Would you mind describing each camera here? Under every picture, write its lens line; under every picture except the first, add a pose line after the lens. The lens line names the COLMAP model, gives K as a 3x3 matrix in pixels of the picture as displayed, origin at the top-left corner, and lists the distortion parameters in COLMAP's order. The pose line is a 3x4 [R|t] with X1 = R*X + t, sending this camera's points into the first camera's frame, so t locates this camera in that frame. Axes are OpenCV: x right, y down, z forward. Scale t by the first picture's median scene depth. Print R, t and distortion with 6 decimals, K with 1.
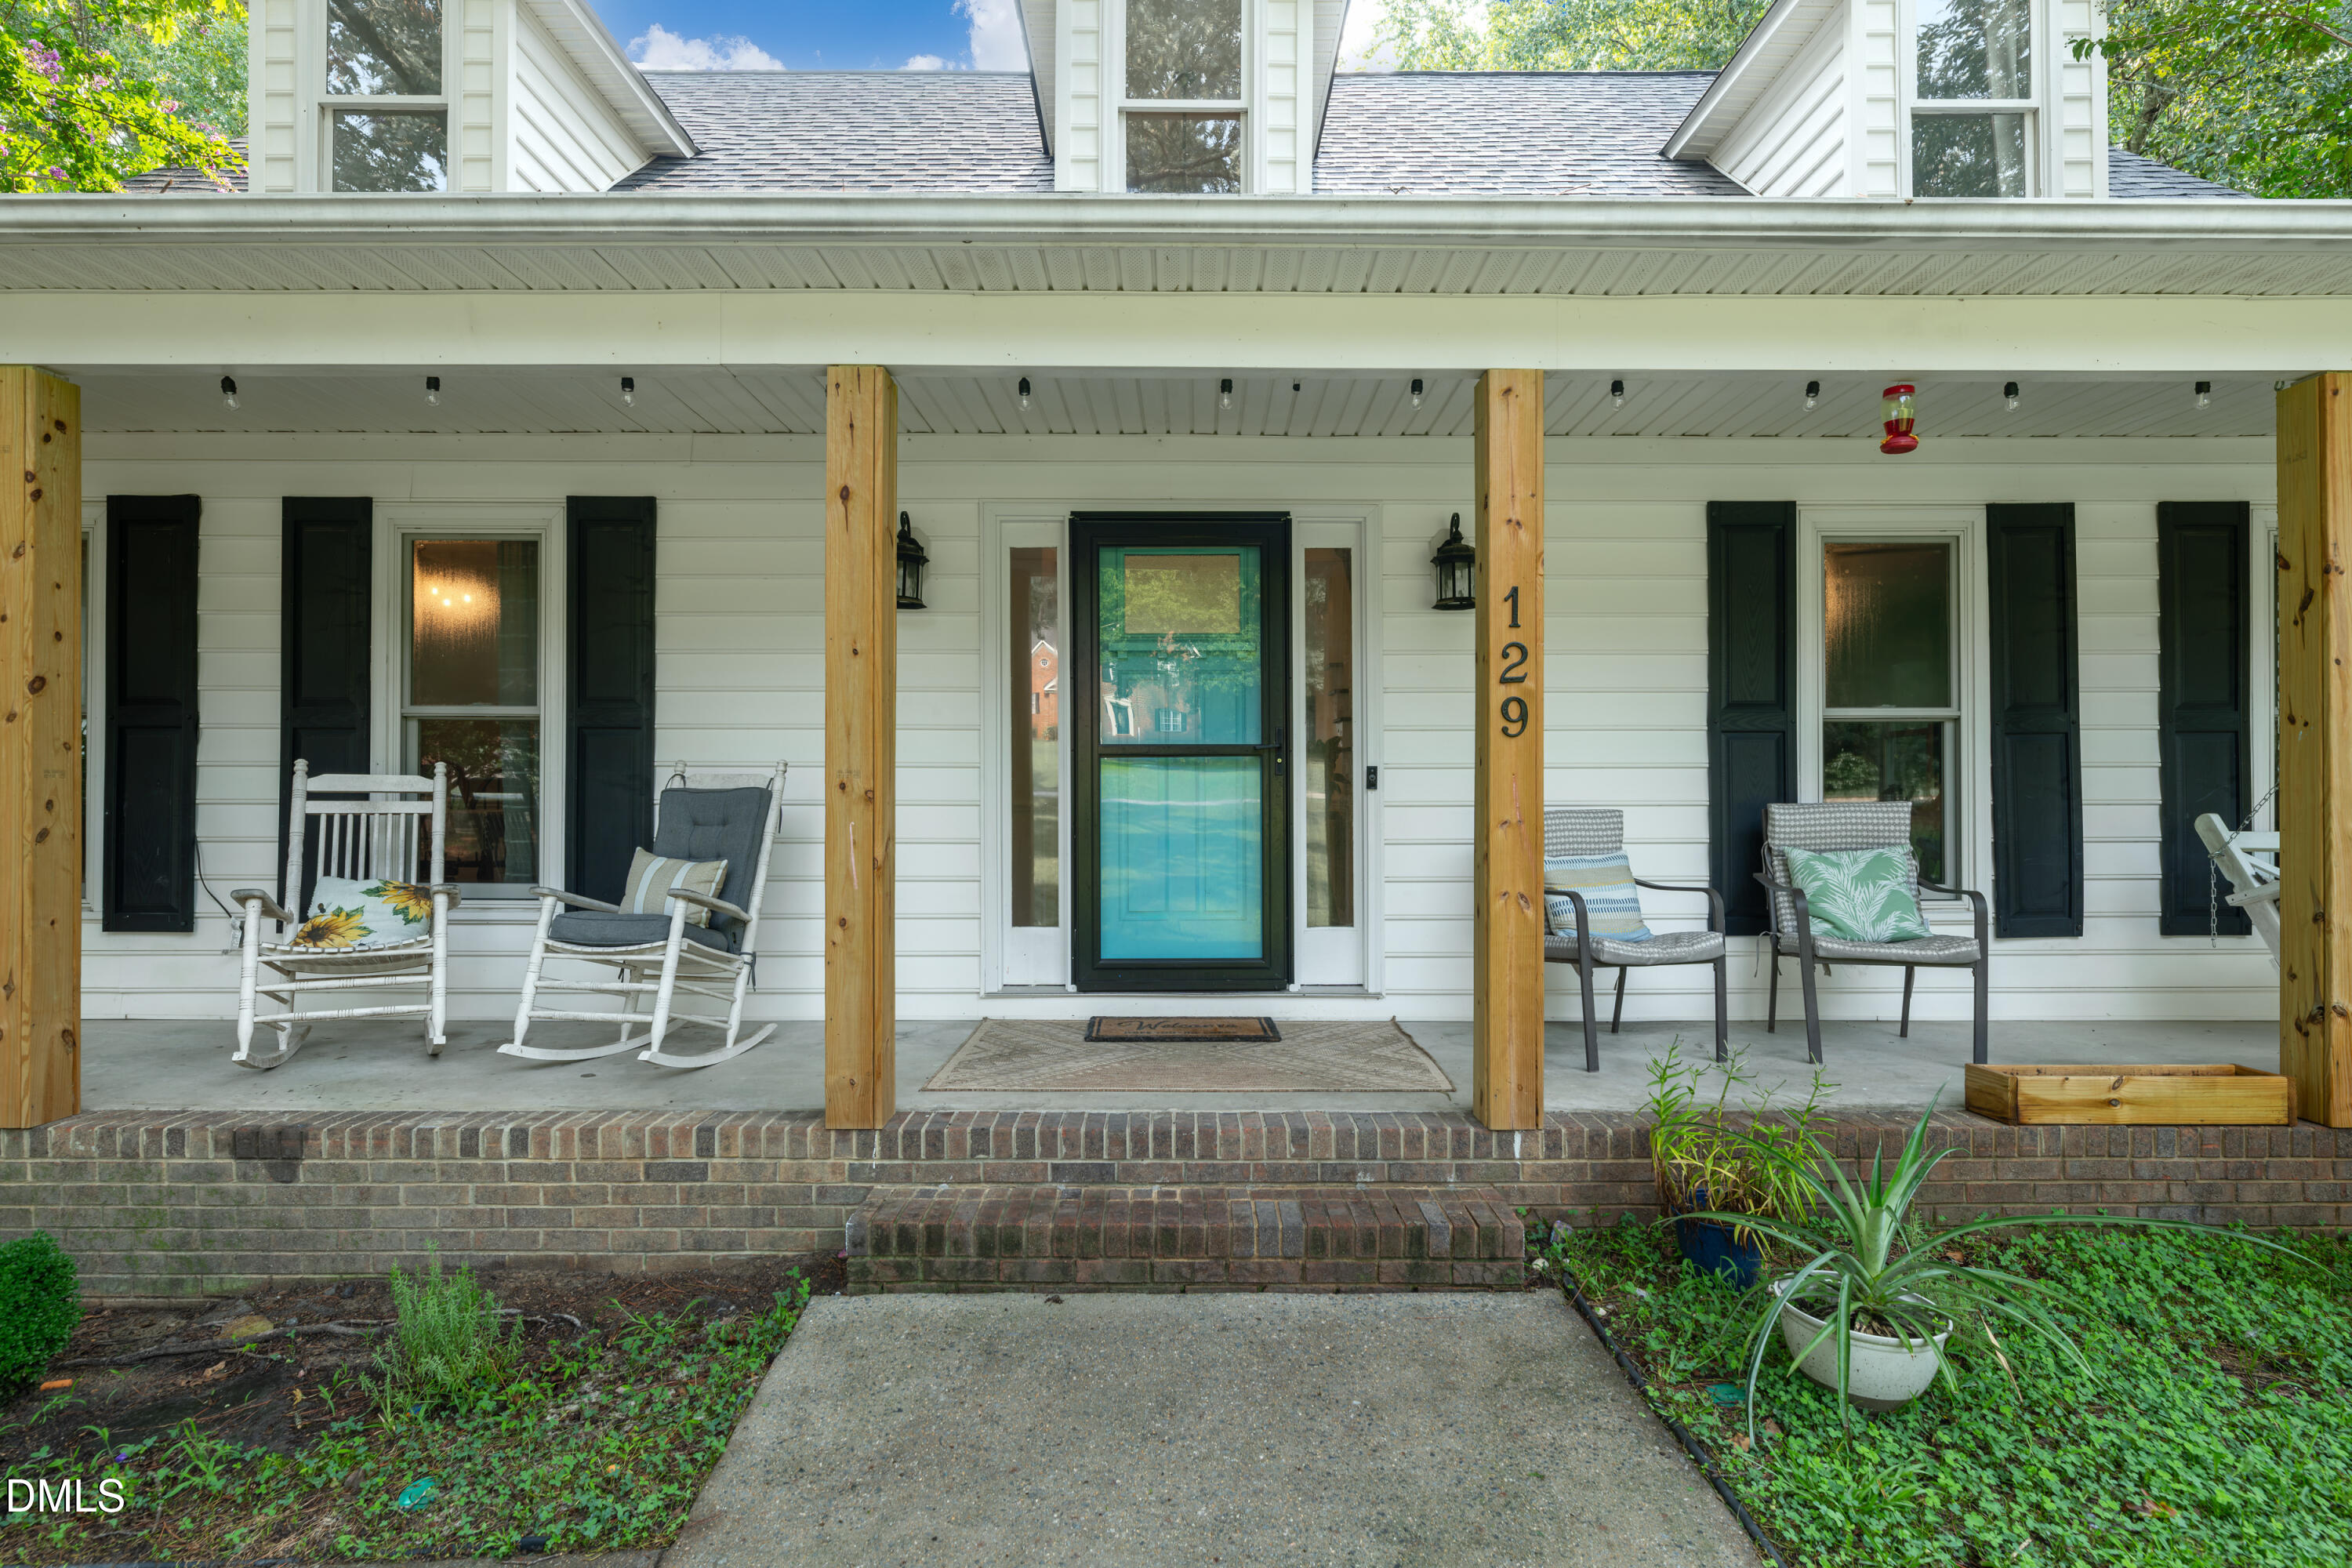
lens RADIAL K [[1195.0, 0, 1174.7], [0, 1195.0, 788.4], [0, 0, 1]] dist [-0.003363, 0.000417]
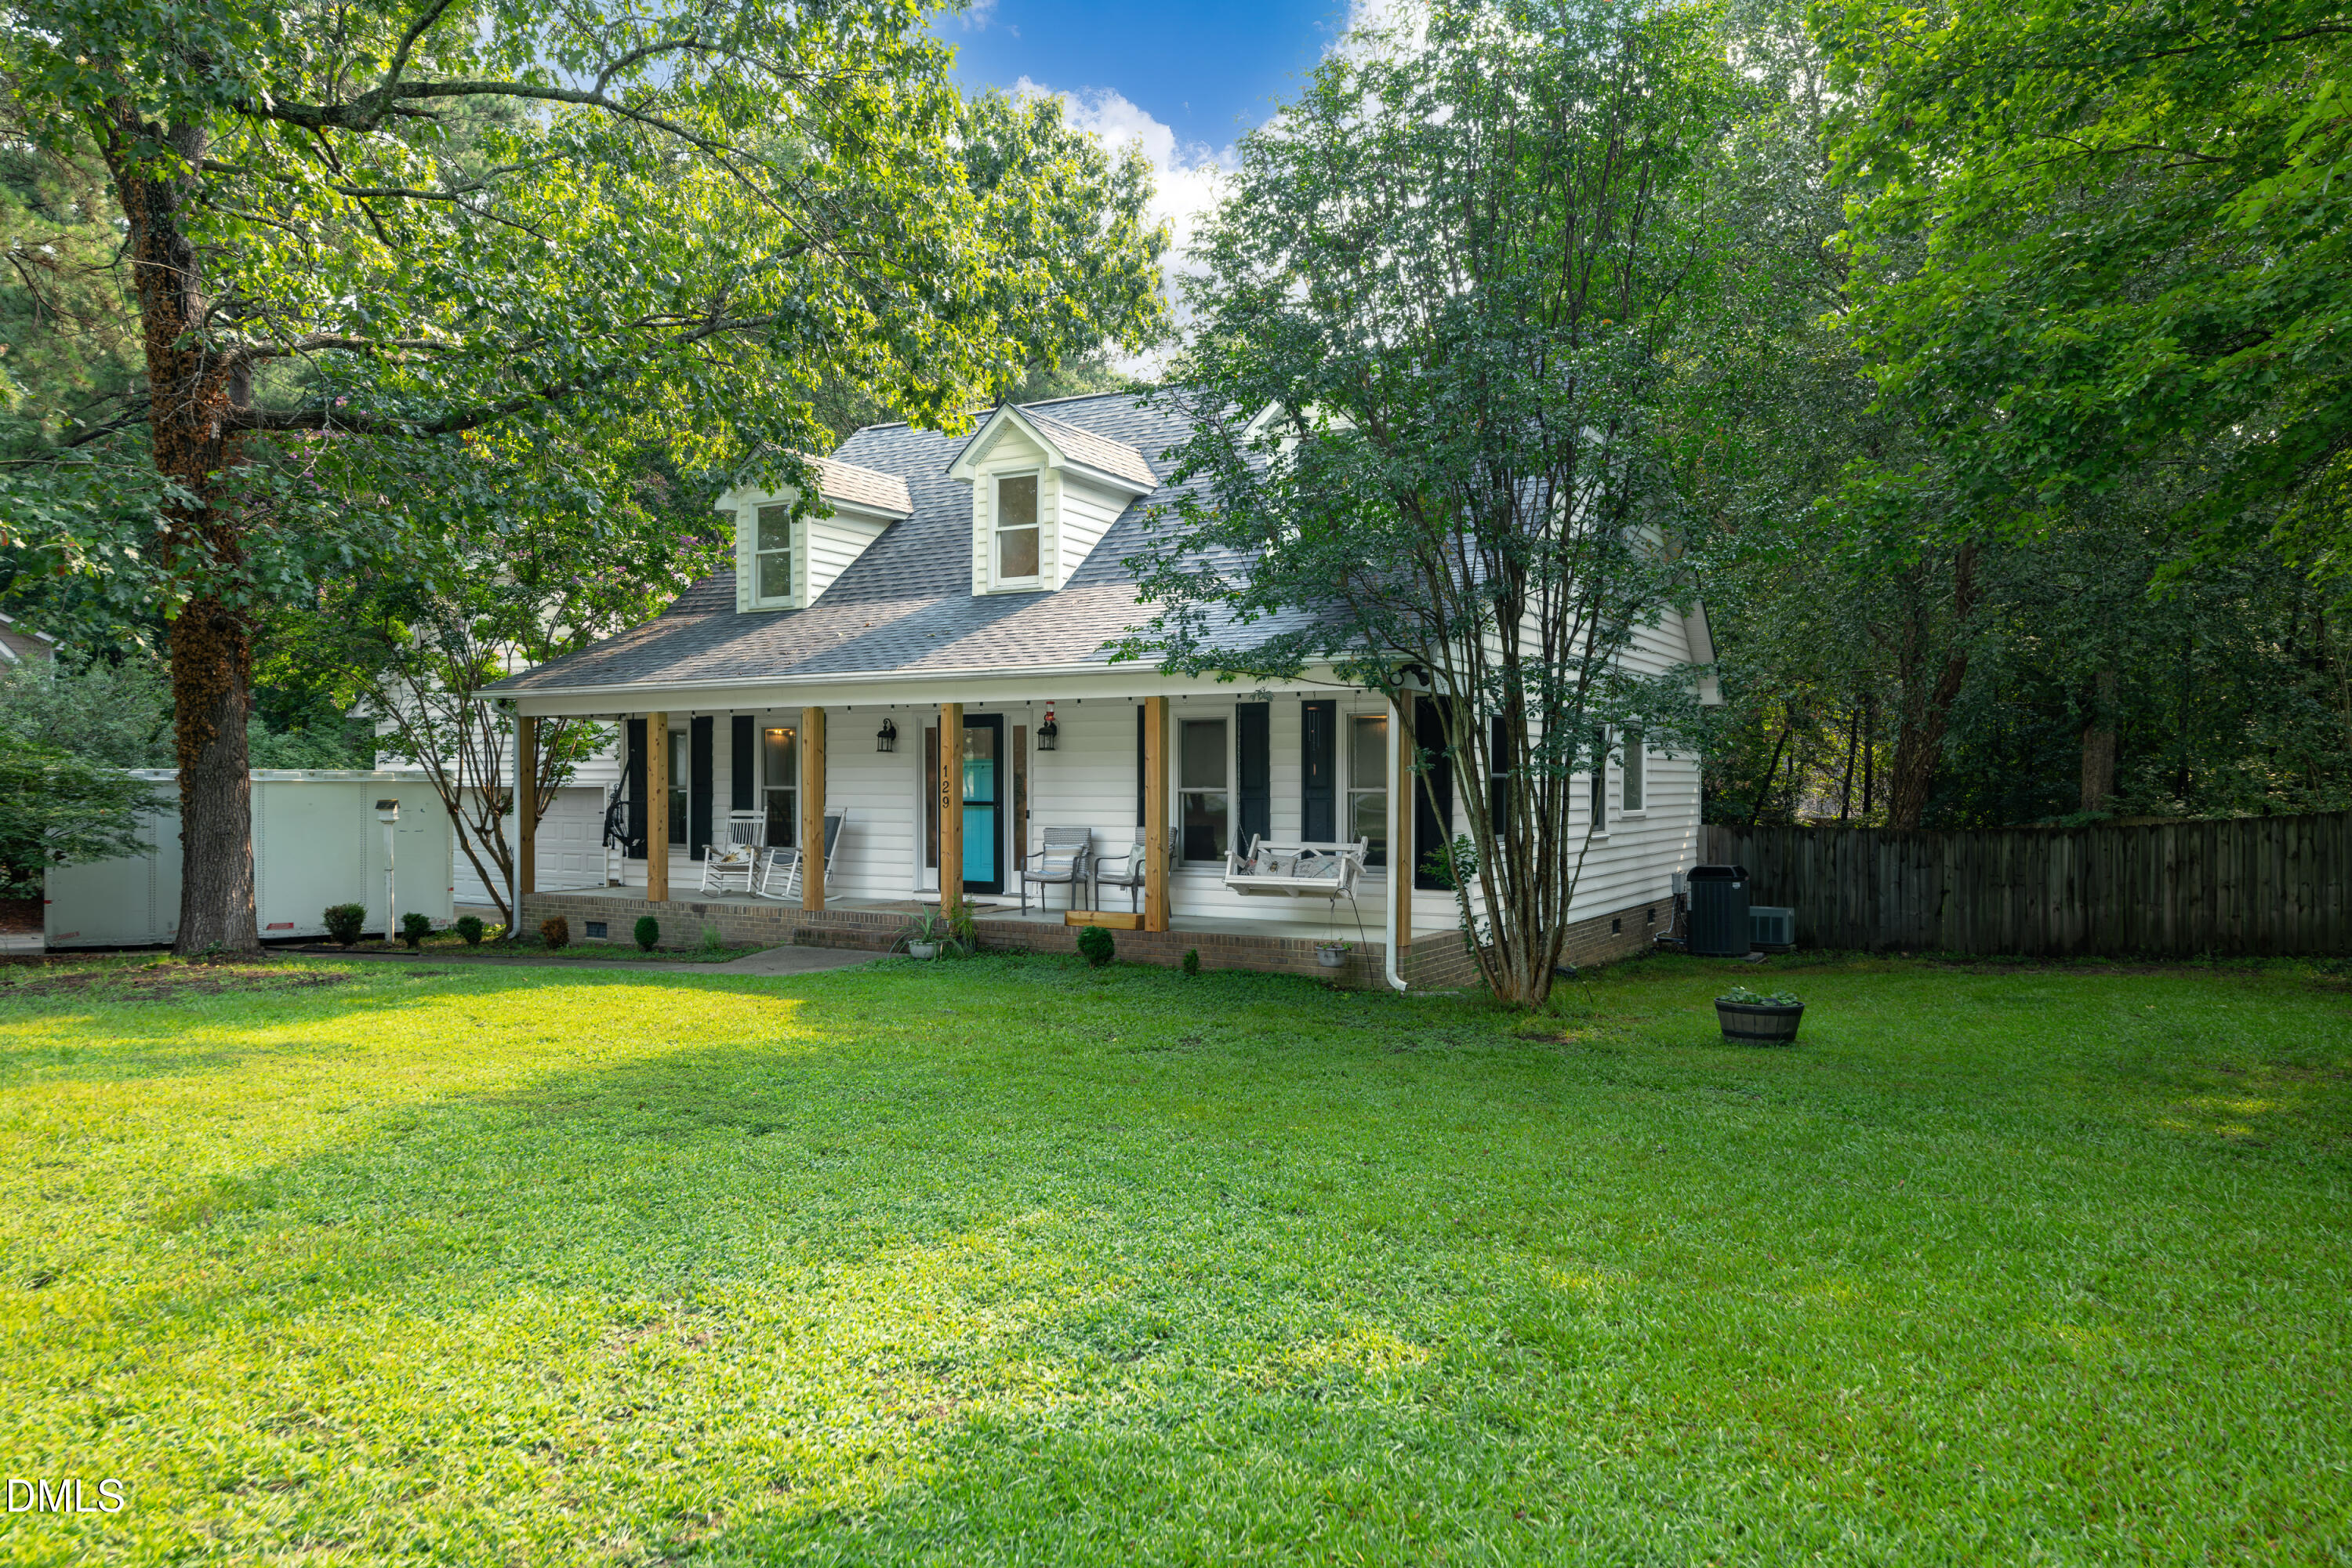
lens RADIAL K [[1548.9, 0, 1179.6], [0, 1548.9, 779.5], [0, 0, 1]] dist [-0.062223, -0.003444]
pose [[0.863145, -0.002034, -0.504951, 2.227668], [0.008425, 0.999911, 0.010374, -0.121468], [0.504885, -0.013208, 0.863086, -1.814066]]
